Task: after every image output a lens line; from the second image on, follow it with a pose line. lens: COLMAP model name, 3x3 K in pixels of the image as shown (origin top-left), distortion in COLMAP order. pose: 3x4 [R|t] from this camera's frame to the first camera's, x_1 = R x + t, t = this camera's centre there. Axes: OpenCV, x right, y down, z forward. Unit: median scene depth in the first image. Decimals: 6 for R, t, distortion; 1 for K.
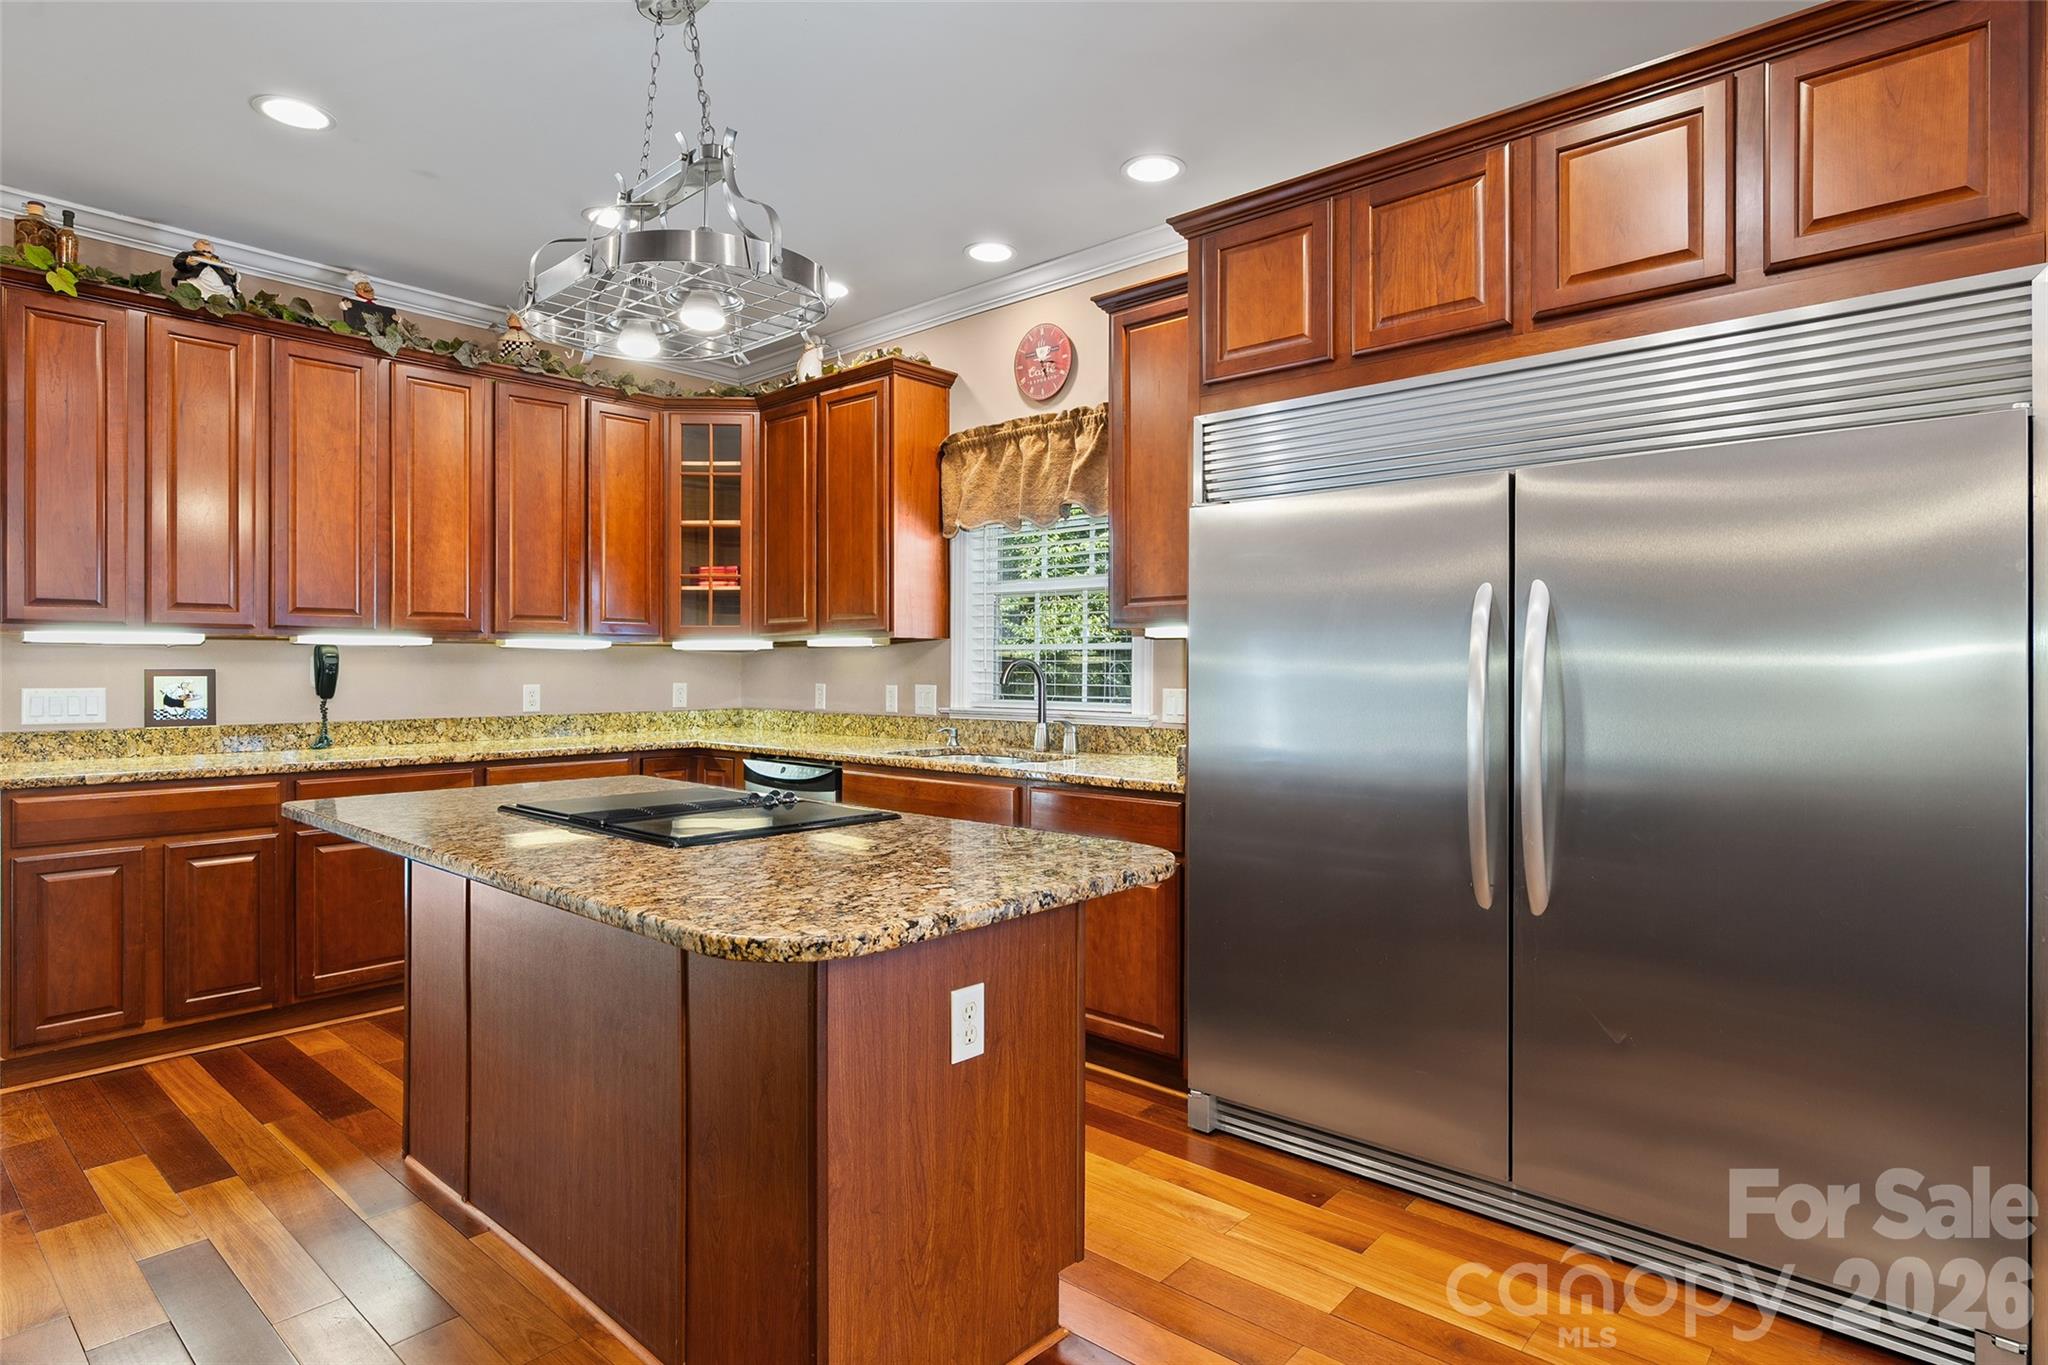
lens RADIAL K [[1082.7, 0, 1012.7], [0, 1082.7, 669.6], [0, 0, 1]] dist [-0.001418, 0.001661]
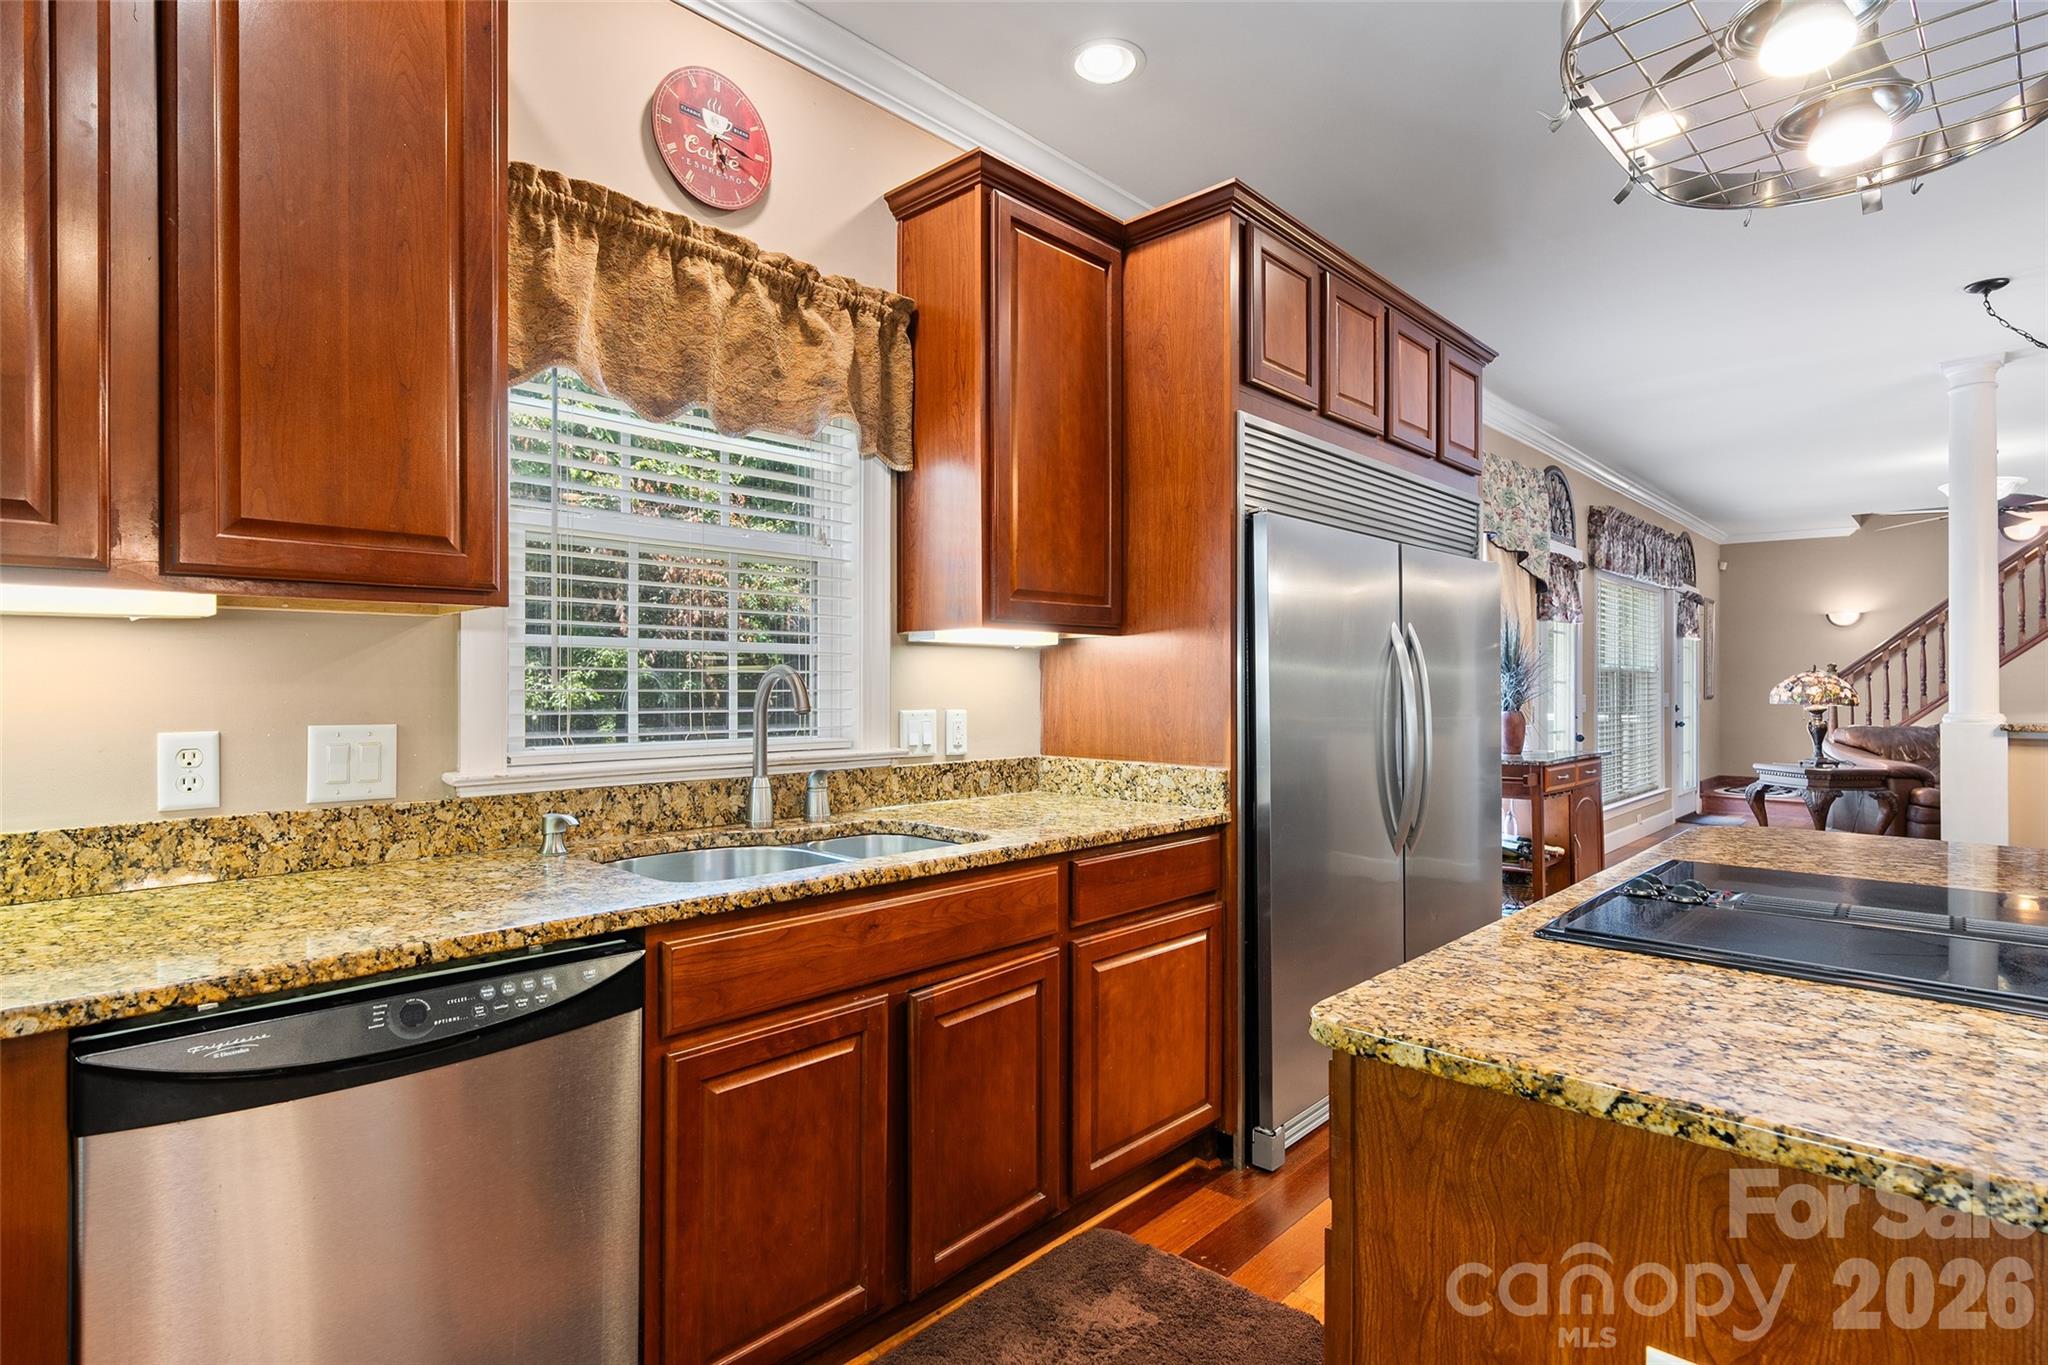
lens RADIAL K [[1035.4, 0, 1024.0], [0, 1035.4, 682.5], [0, 0, 1]] dist [-0.001018, 0.000049]
pose [[0.023909, -0.001917, 0.999712, -0.544426], [0.001696, 0.999997, 0.001877, -0.002402], [-0.999713, 0.001651, 0.023912, 0.886399]]
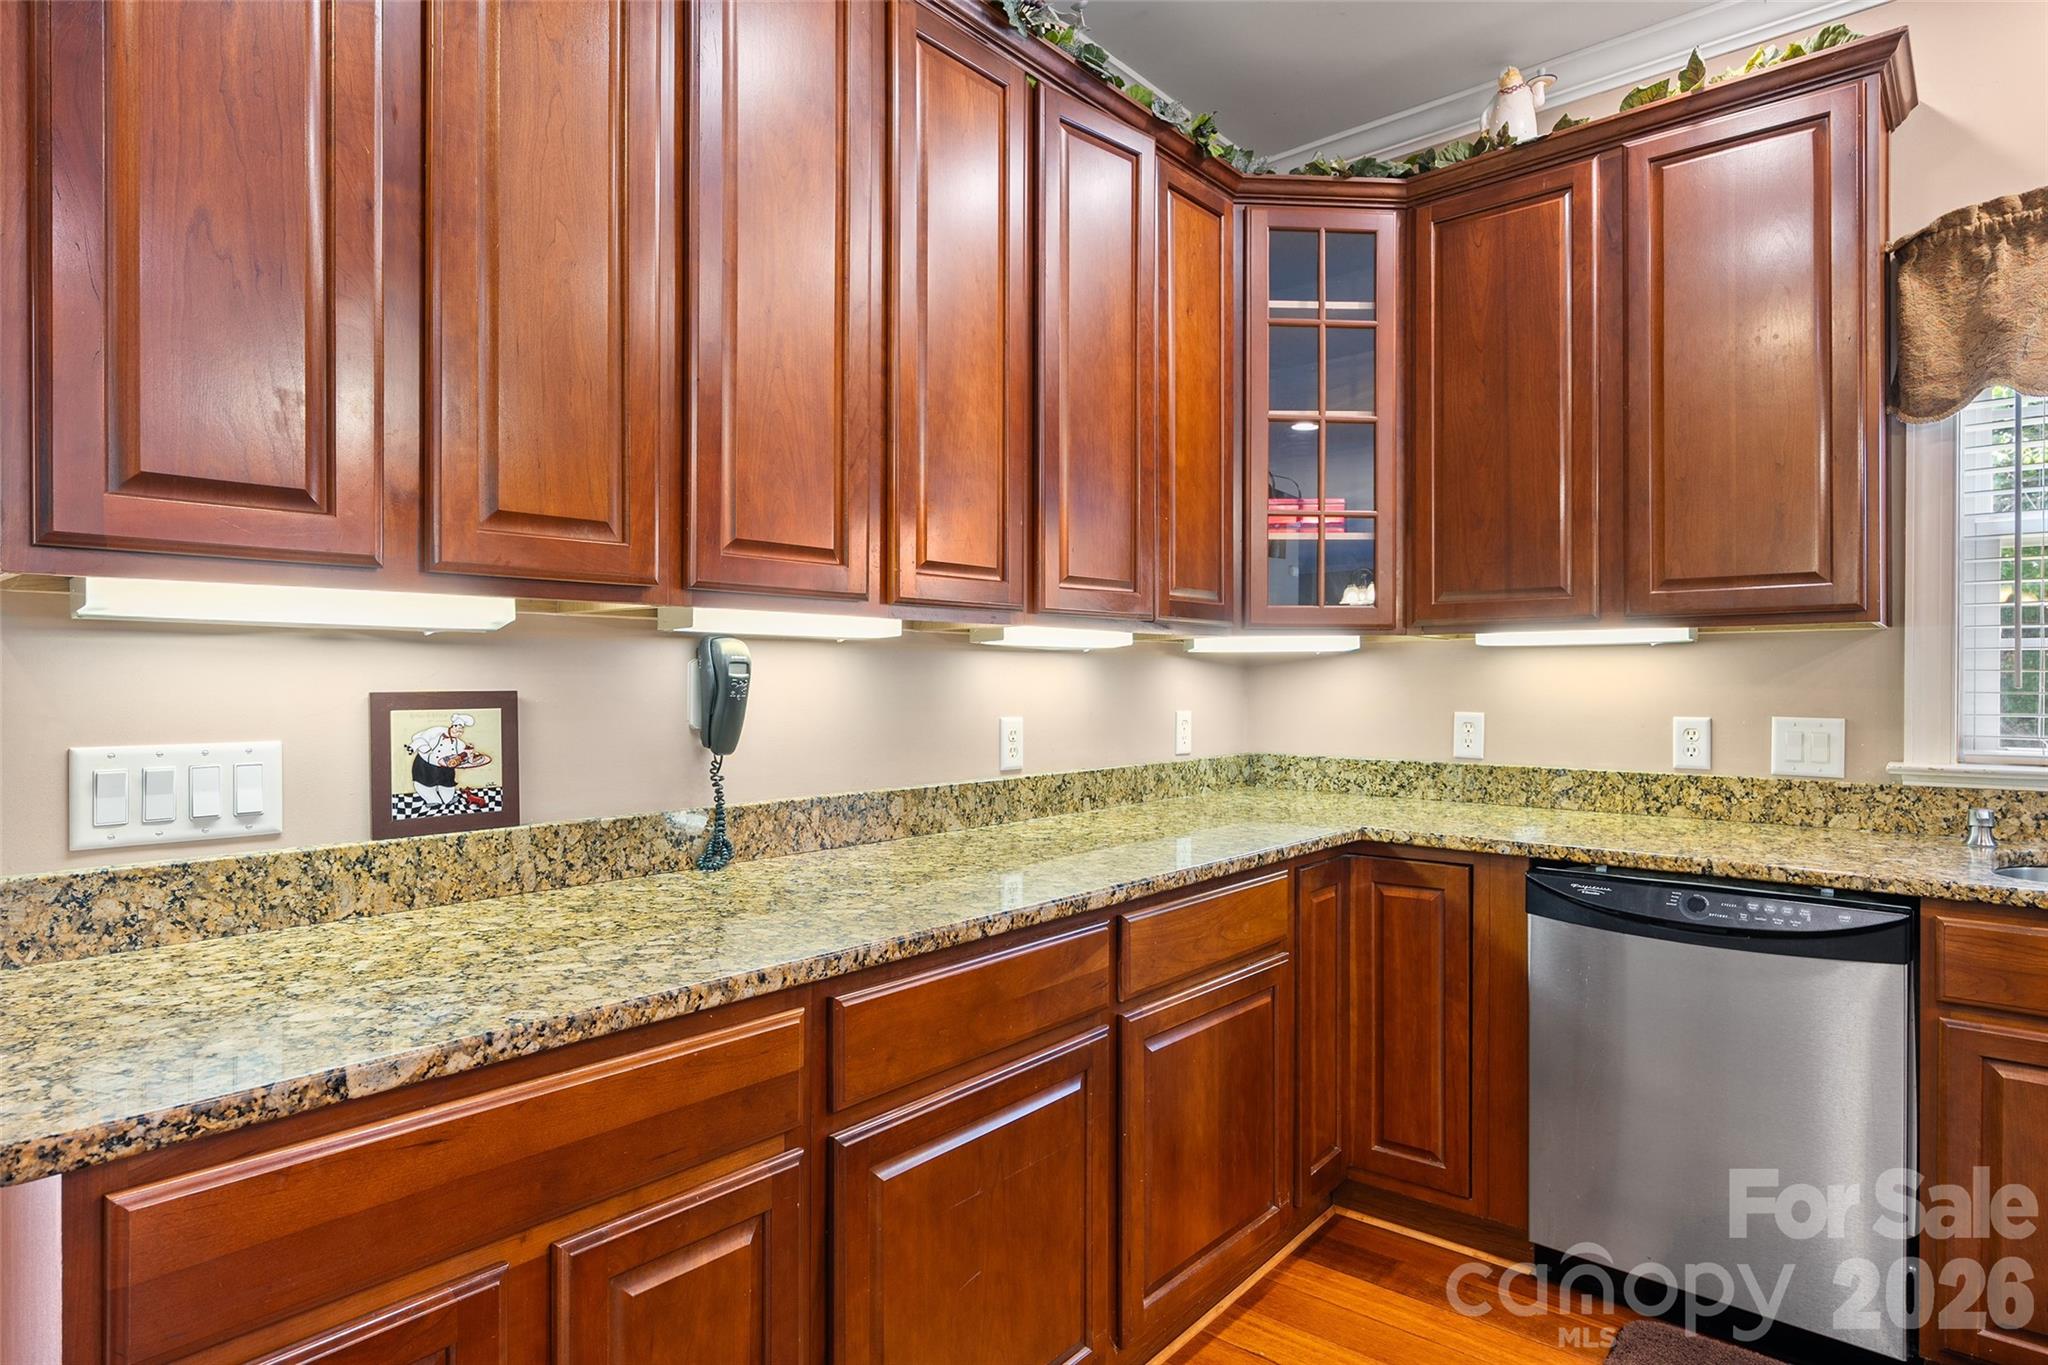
lens RADIAL K [[1120.6, 0, 1024.9], [0, 1120.6, 687.0], [0, 0, 1]] dist [-0.002166, 0.000483]
pose [[0.999666, -0.000565, 0.025843, -0.557054], [0.000480, 0.999994, 0.003297, -0.003136], [-0.025844, -0.003283, 0.999661, 0.569202]]
